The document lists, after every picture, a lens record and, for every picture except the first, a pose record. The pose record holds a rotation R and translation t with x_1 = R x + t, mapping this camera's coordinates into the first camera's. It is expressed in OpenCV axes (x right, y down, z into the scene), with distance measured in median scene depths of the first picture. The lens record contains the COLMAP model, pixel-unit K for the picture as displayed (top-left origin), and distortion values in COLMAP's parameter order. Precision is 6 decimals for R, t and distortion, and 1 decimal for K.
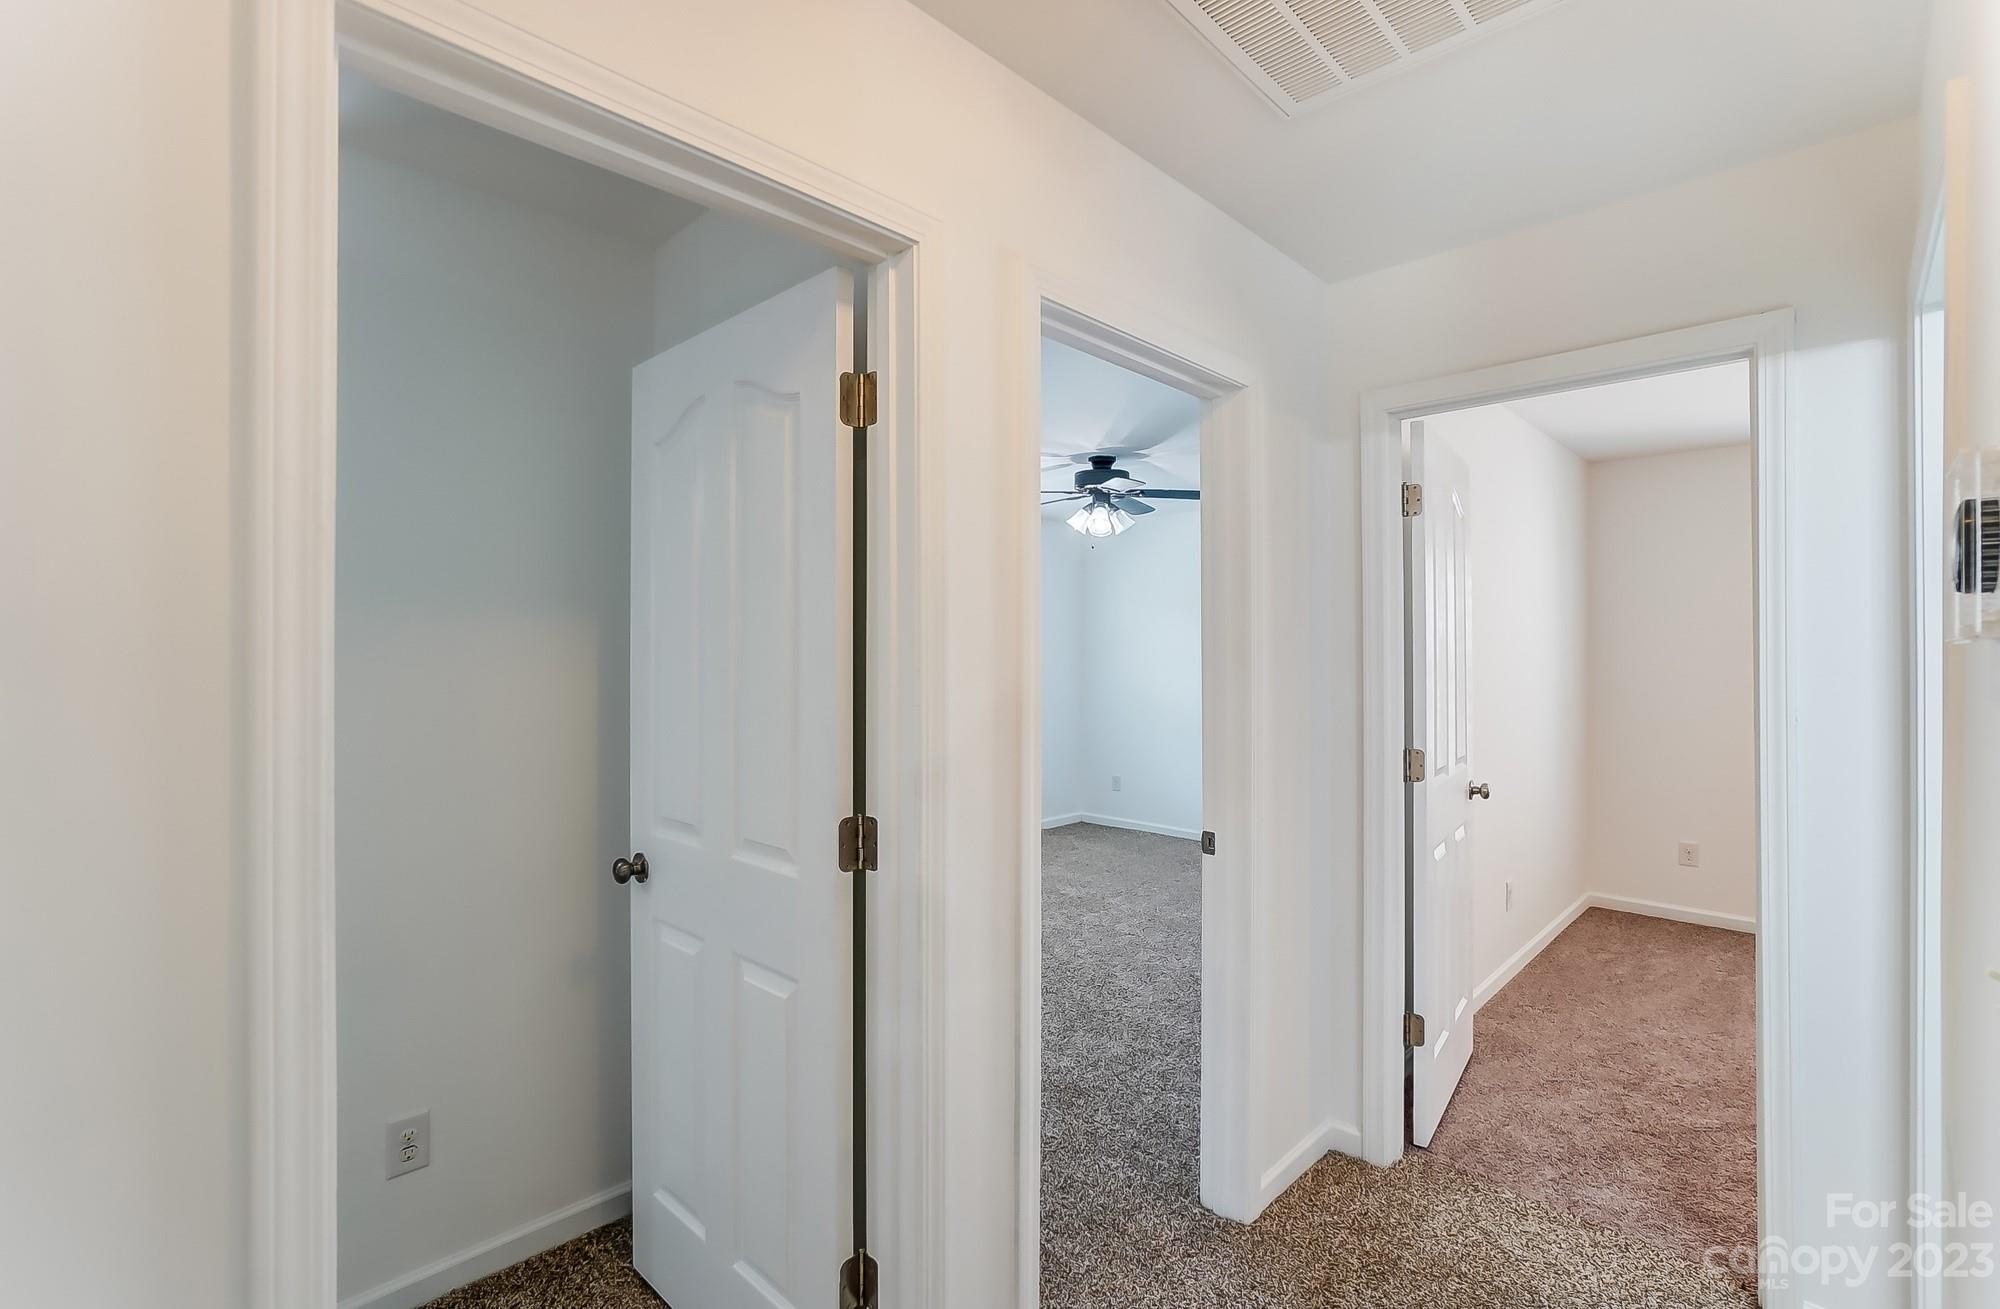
lens RADIAL K [[900.8, 0, 1000.0], [0, 900.8, 654.5], [0, 0, 1]] dist [-0.001258, -0.000034]
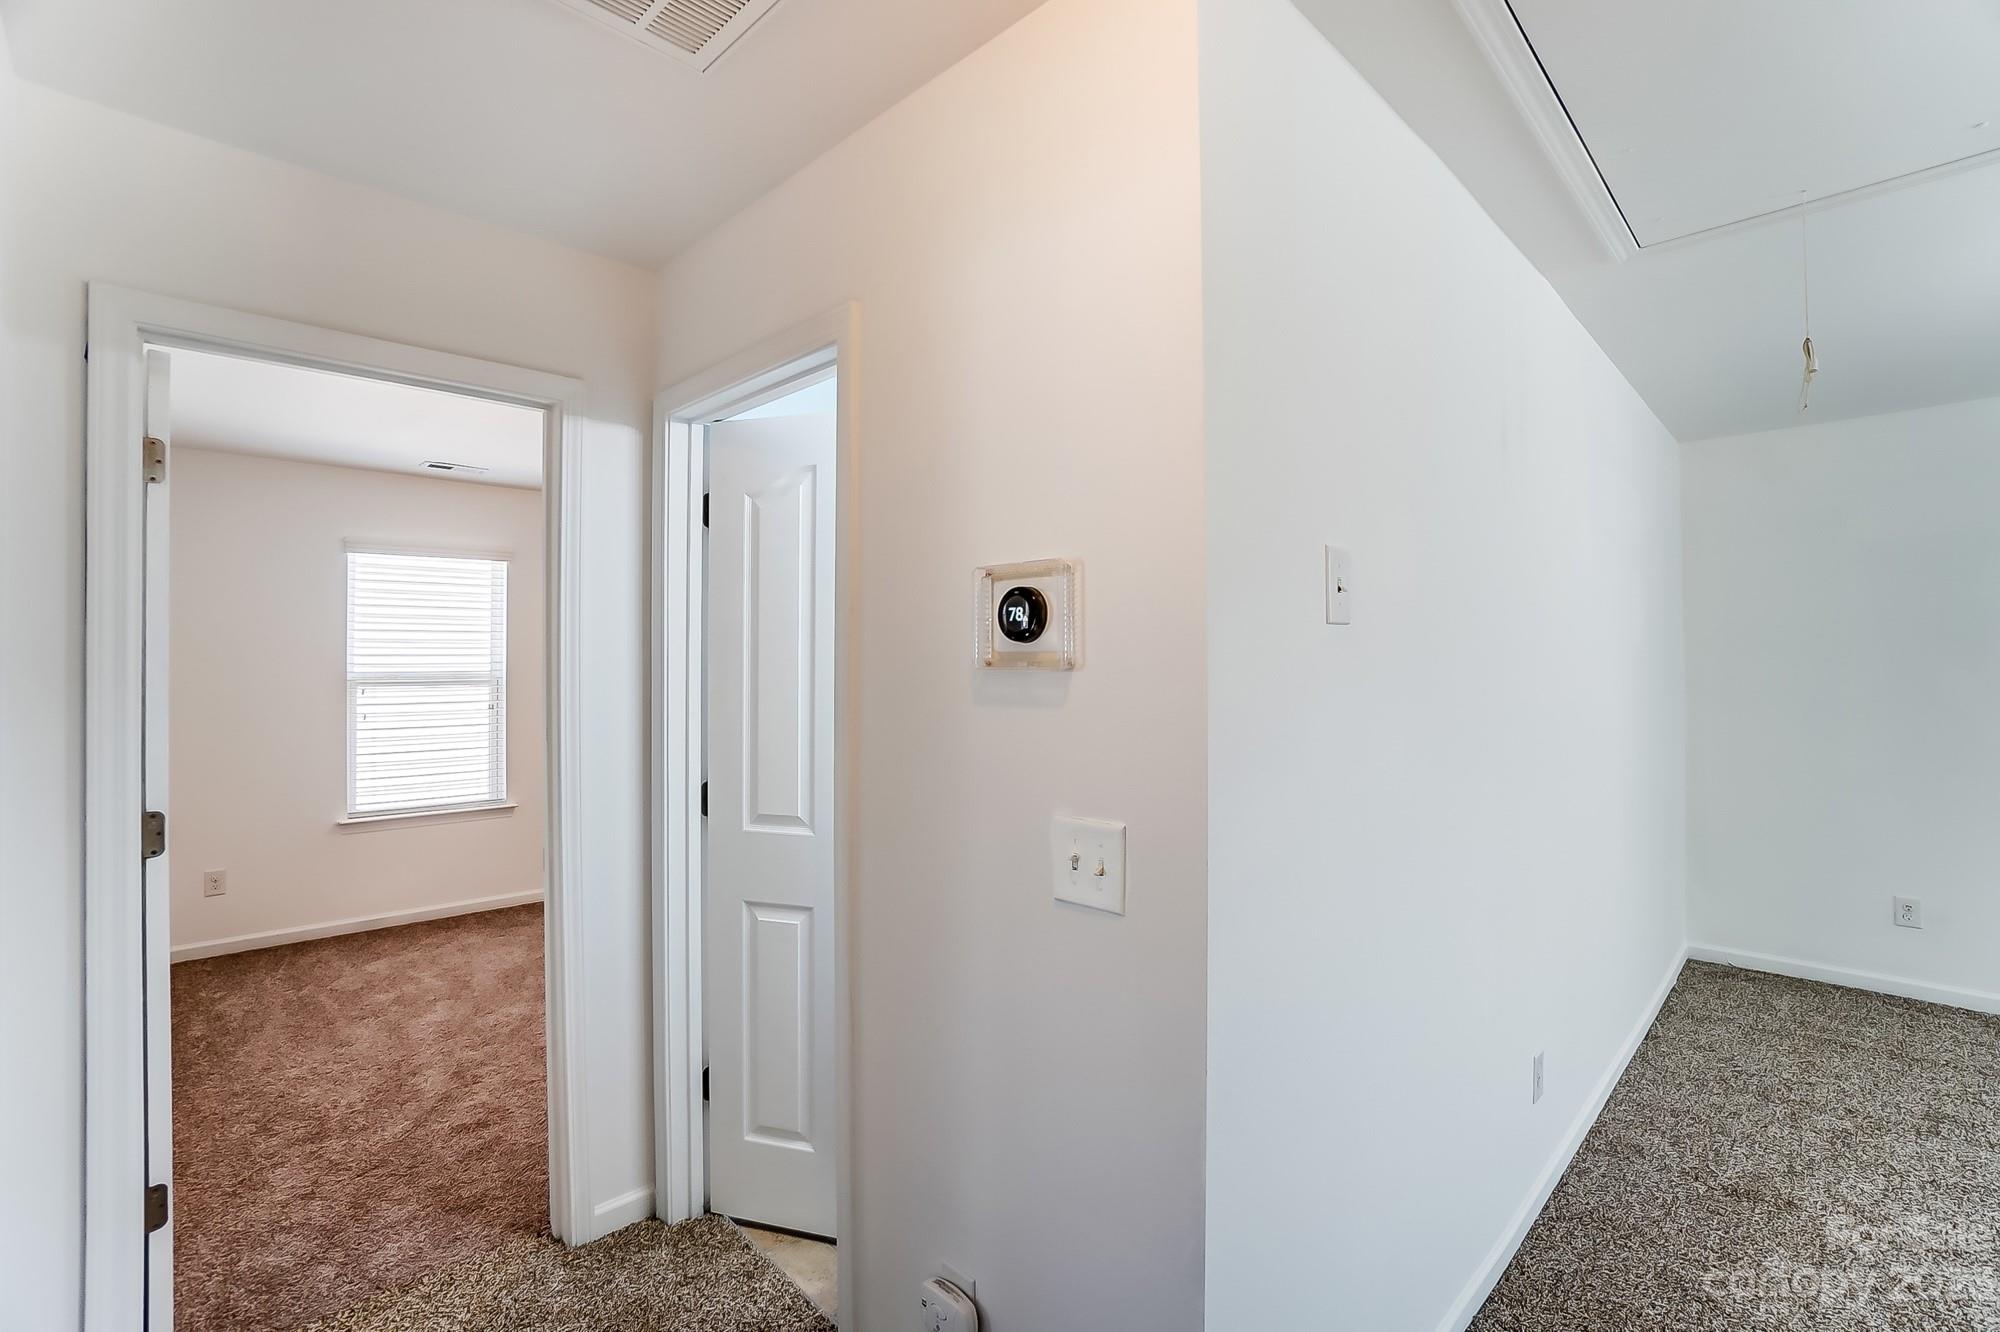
lens RADIAL K [[878.7, 0, 998.2], [0, 878.7, 654.3], [0, 0, 1]] dist [-0.057724, 0.017706]
pose [[0.024663, 0.006225, 0.999676, -0.172887], [0.005869, 0.999962, -0.006371, -0.010174], [-0.999679, 0.006024, 0.024626, 0.302013]]
